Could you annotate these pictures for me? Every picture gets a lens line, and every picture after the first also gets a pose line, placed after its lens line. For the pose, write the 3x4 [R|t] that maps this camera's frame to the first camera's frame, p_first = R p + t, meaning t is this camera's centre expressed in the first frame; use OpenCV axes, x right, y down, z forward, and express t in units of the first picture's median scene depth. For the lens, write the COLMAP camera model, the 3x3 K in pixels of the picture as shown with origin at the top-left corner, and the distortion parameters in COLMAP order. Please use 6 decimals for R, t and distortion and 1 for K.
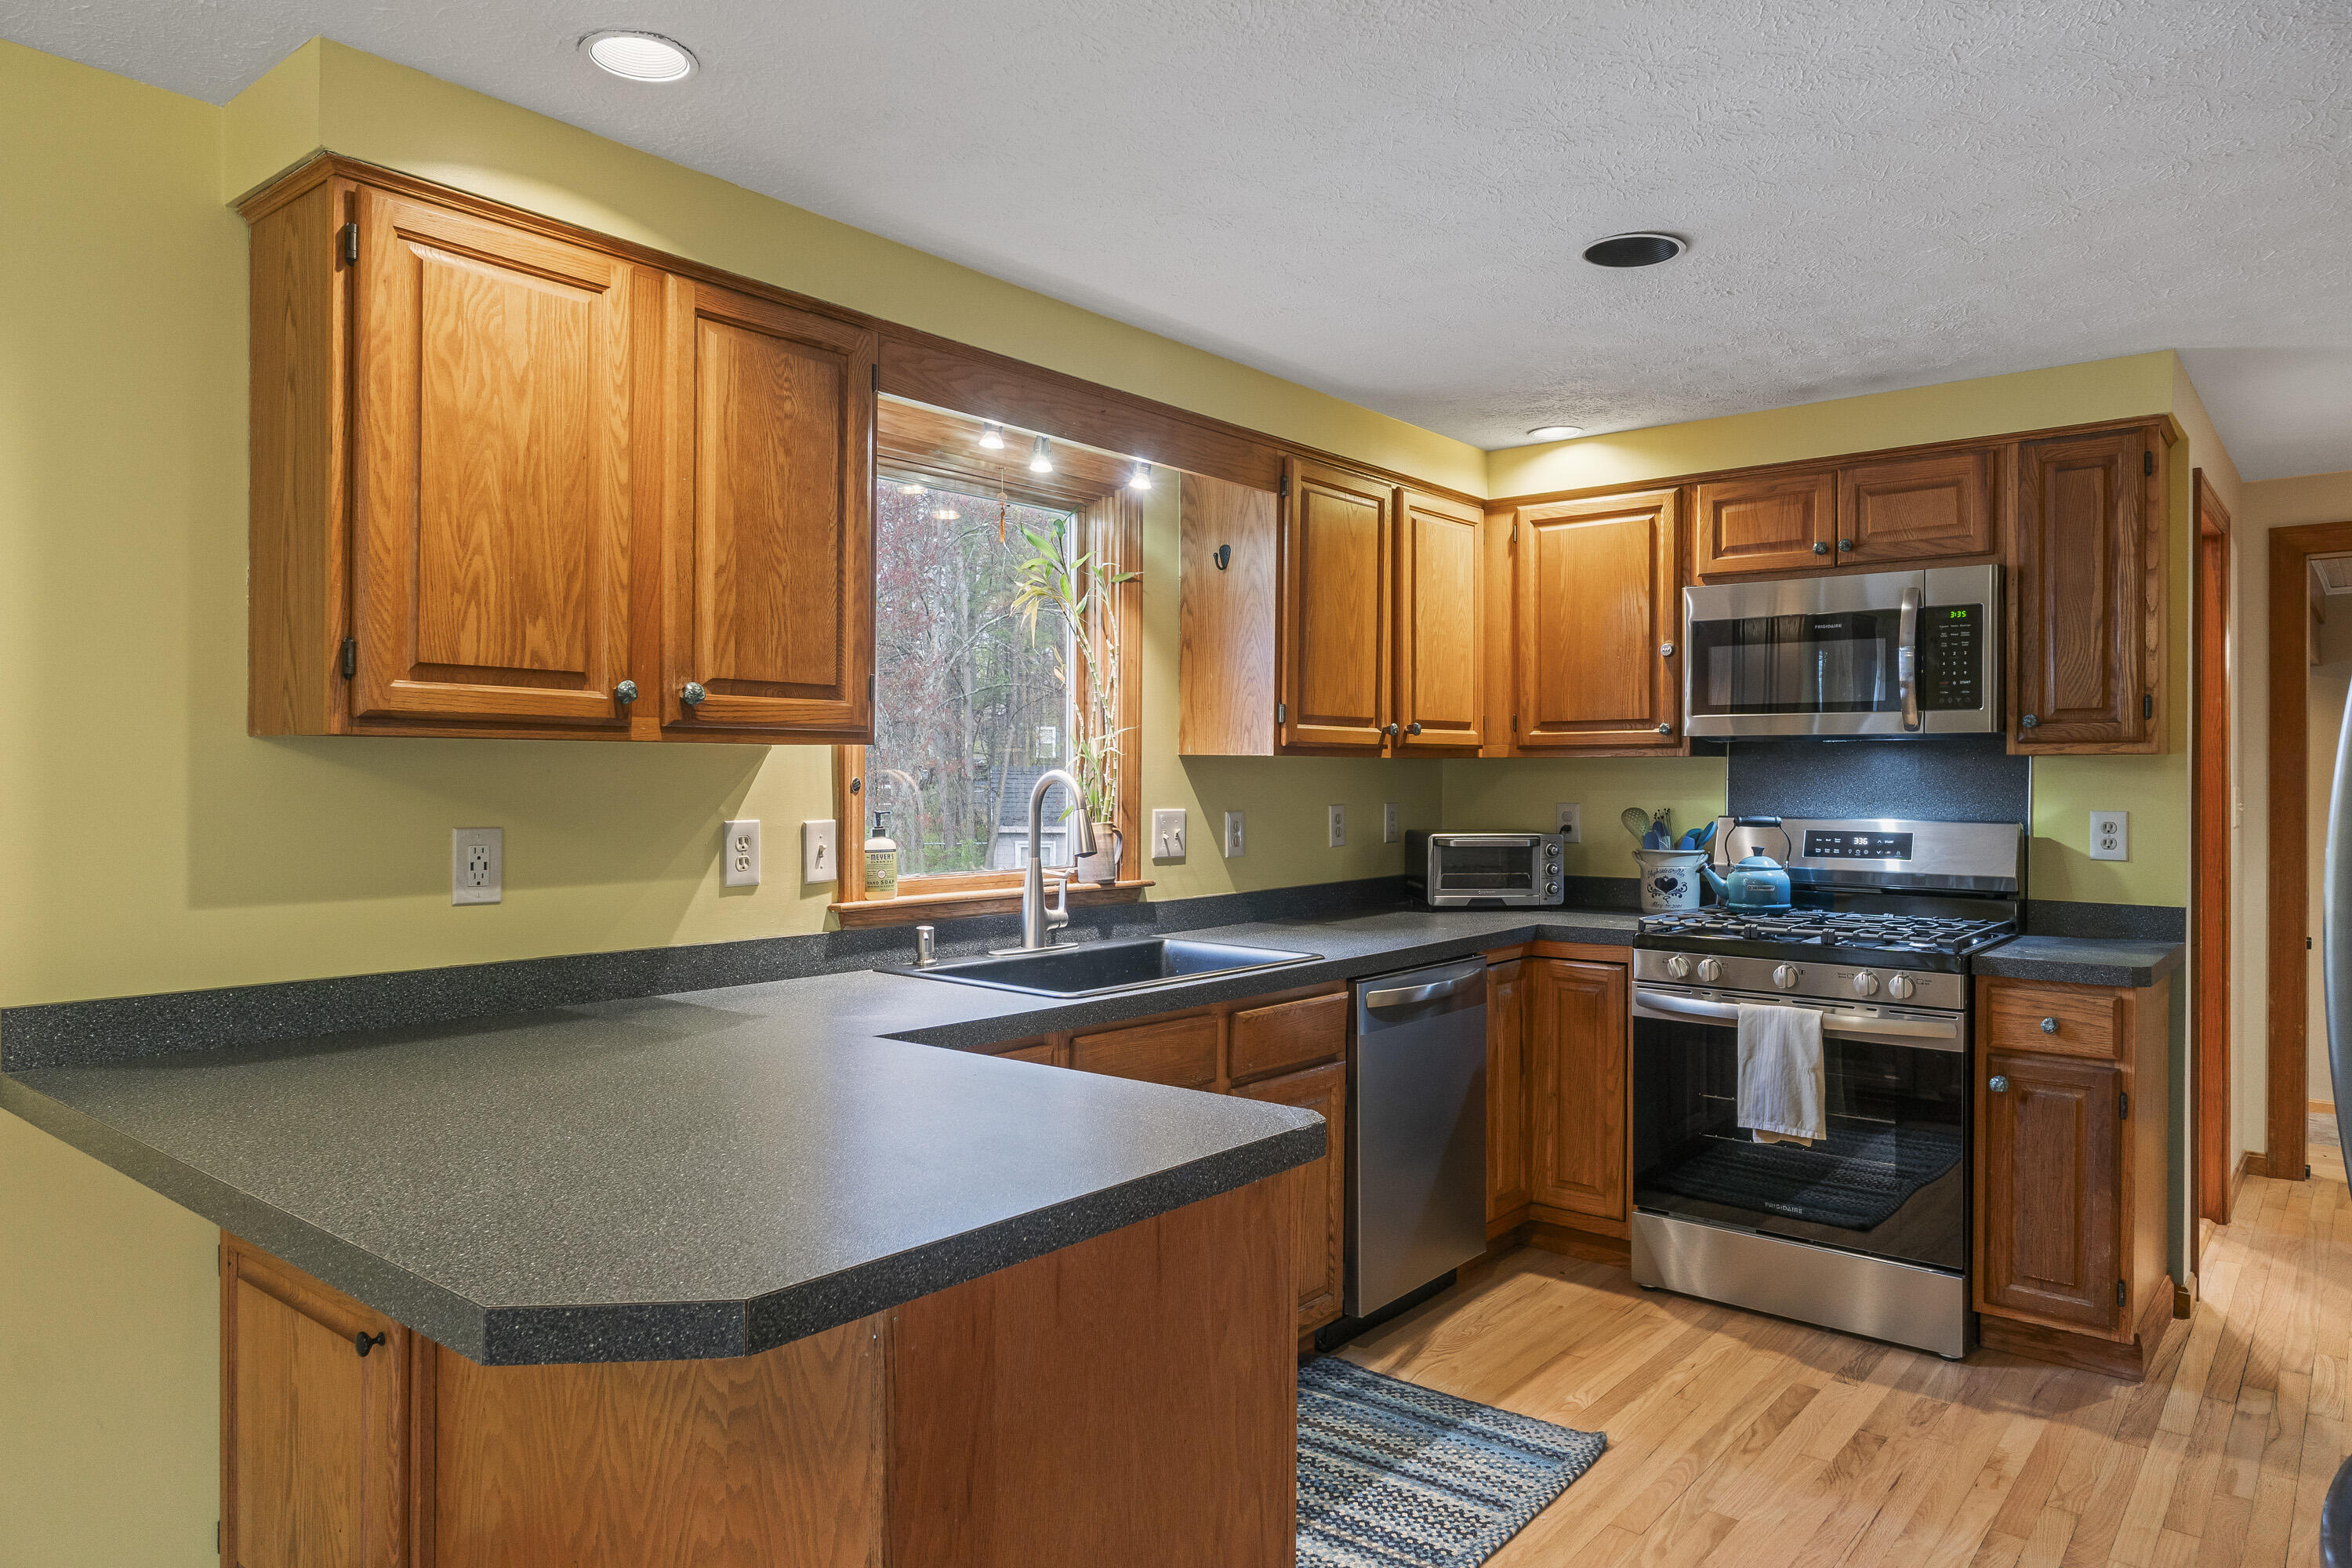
lens RADIAL K [[1489.4, 0, 1185.0], [0, 1489.4, 774.9], [0, 0, 1]] dist [-0.005620, 0.000633]
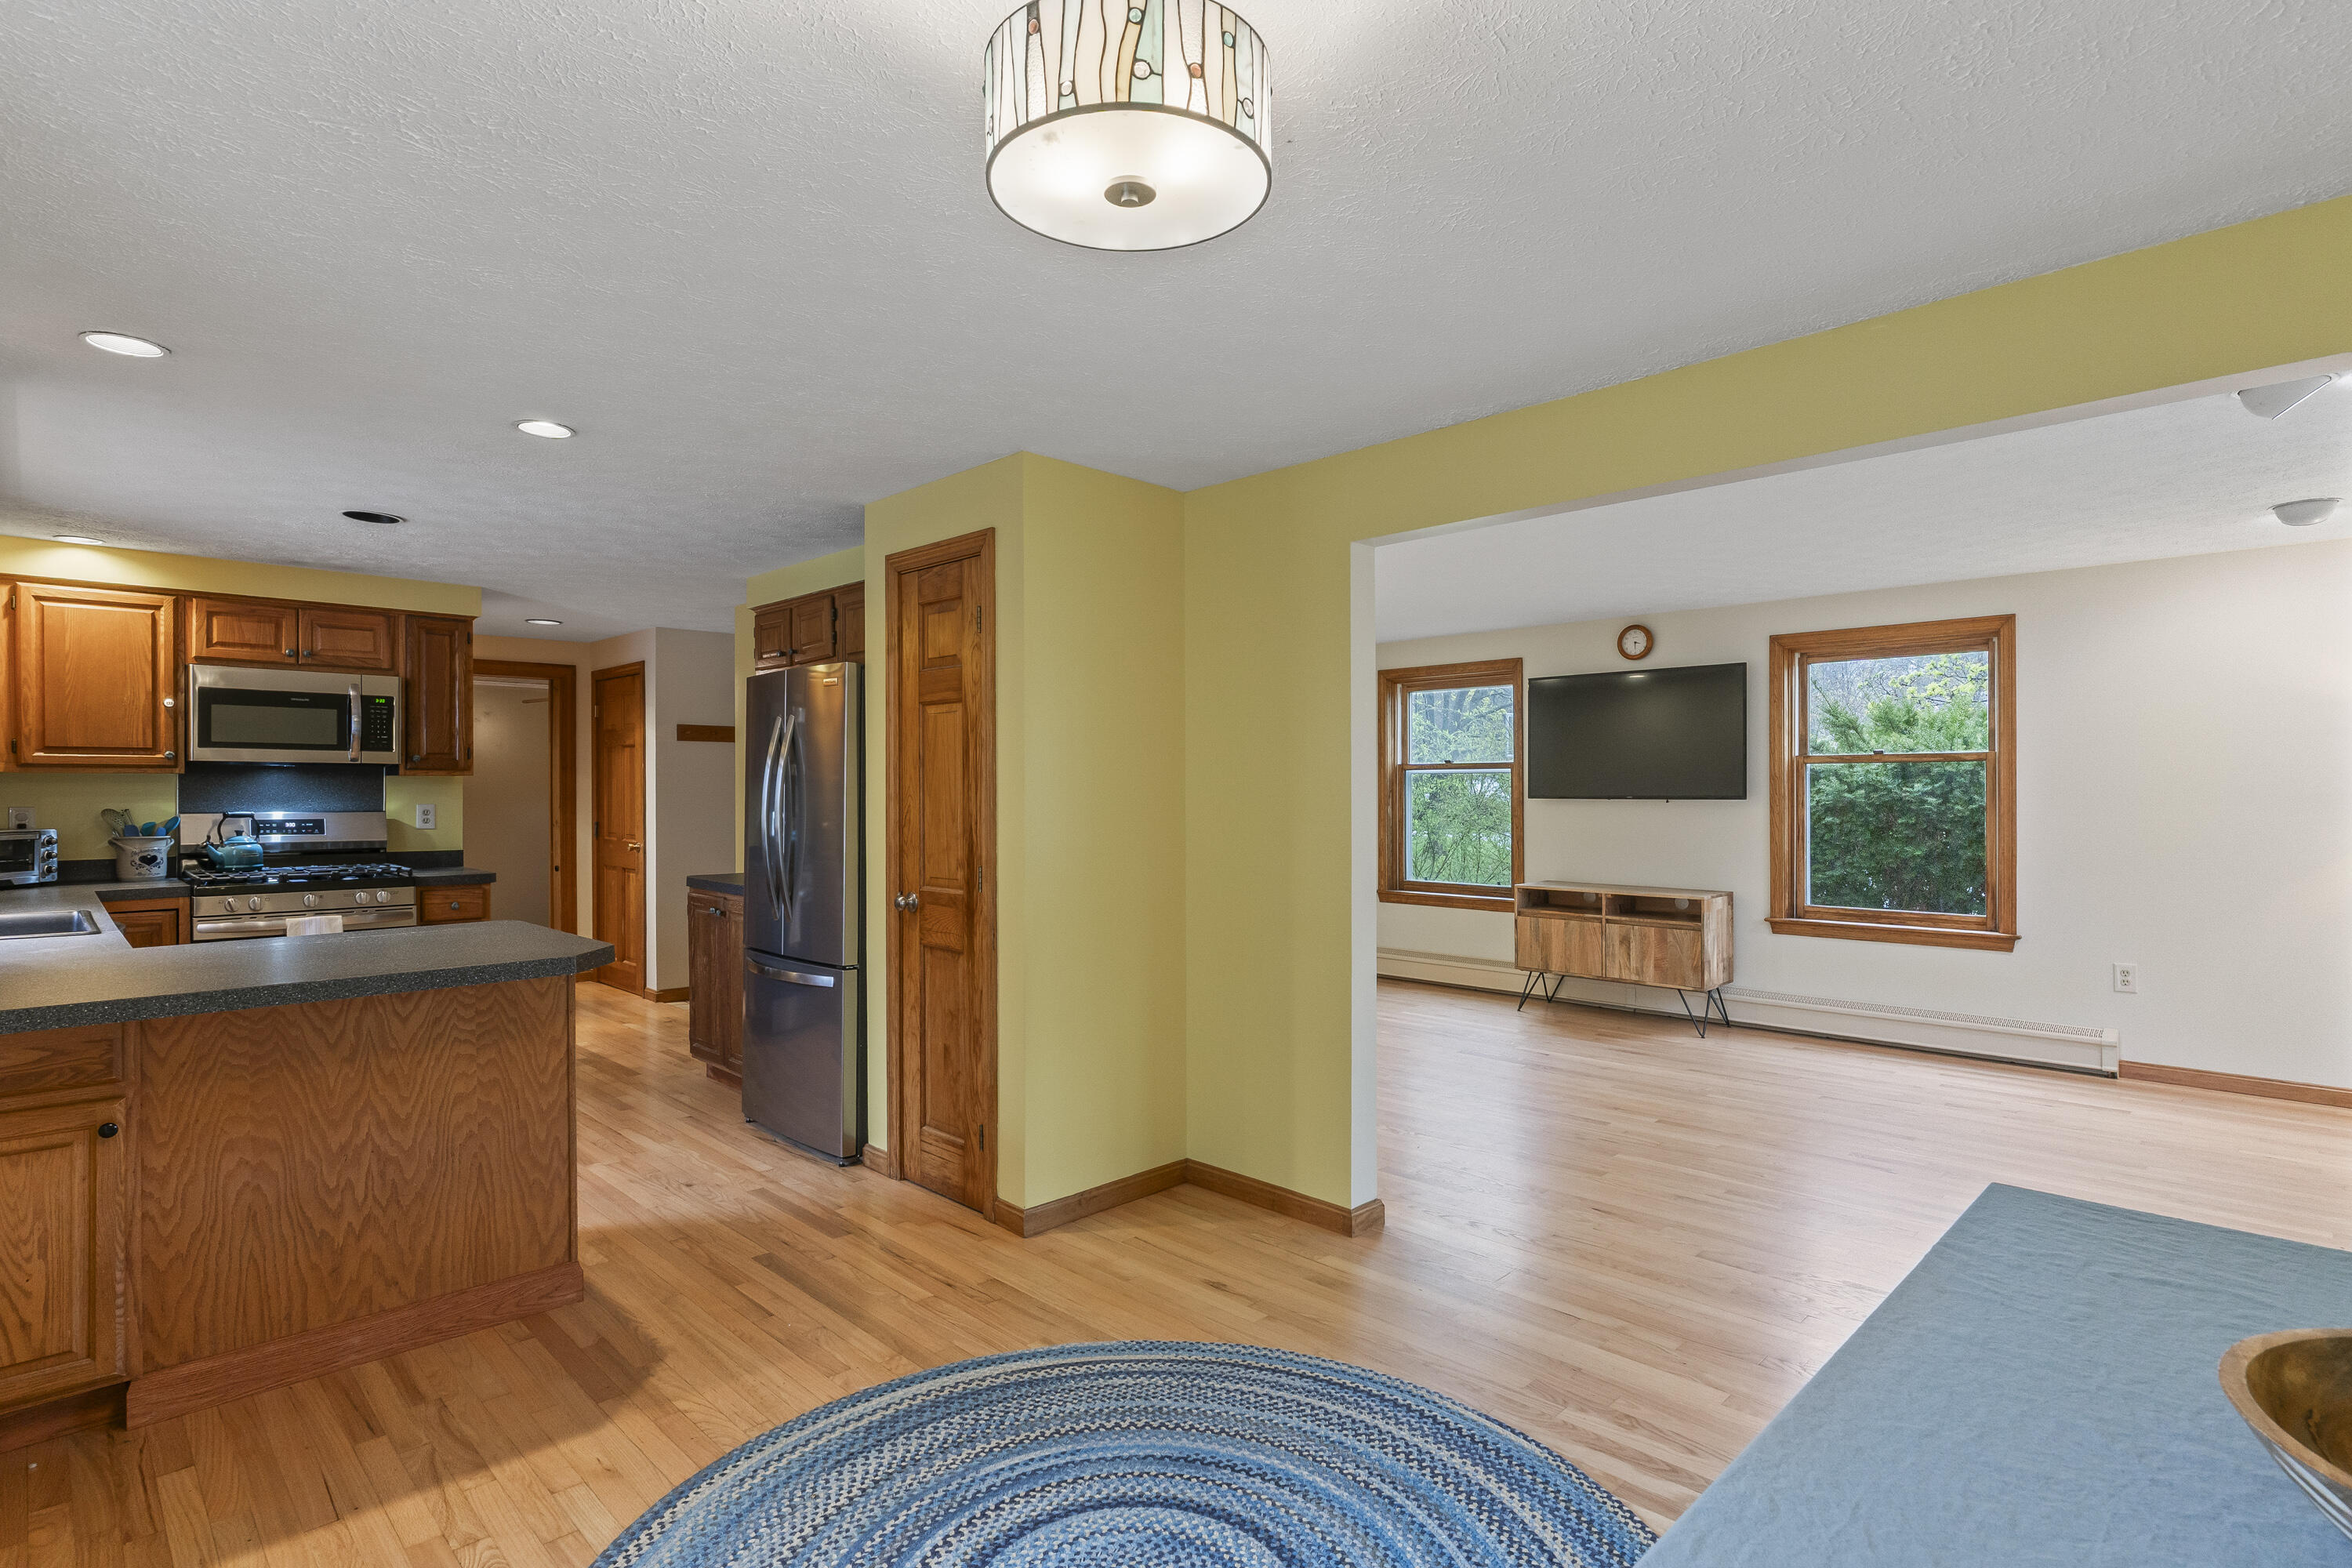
lens RADIAL K [[1157.4, 0, 1180.1], [0, 1157.4, 797.6], [0, 0, 1]] dist [-0.006217, 0.000820]
pose [[0.095969, -0.009580, 0.995338, -0.832179], [0.000285, 0.999954, 0.009597, 0.001238], [-0.995384, -0.000637, 0.095967, -0.149374]]
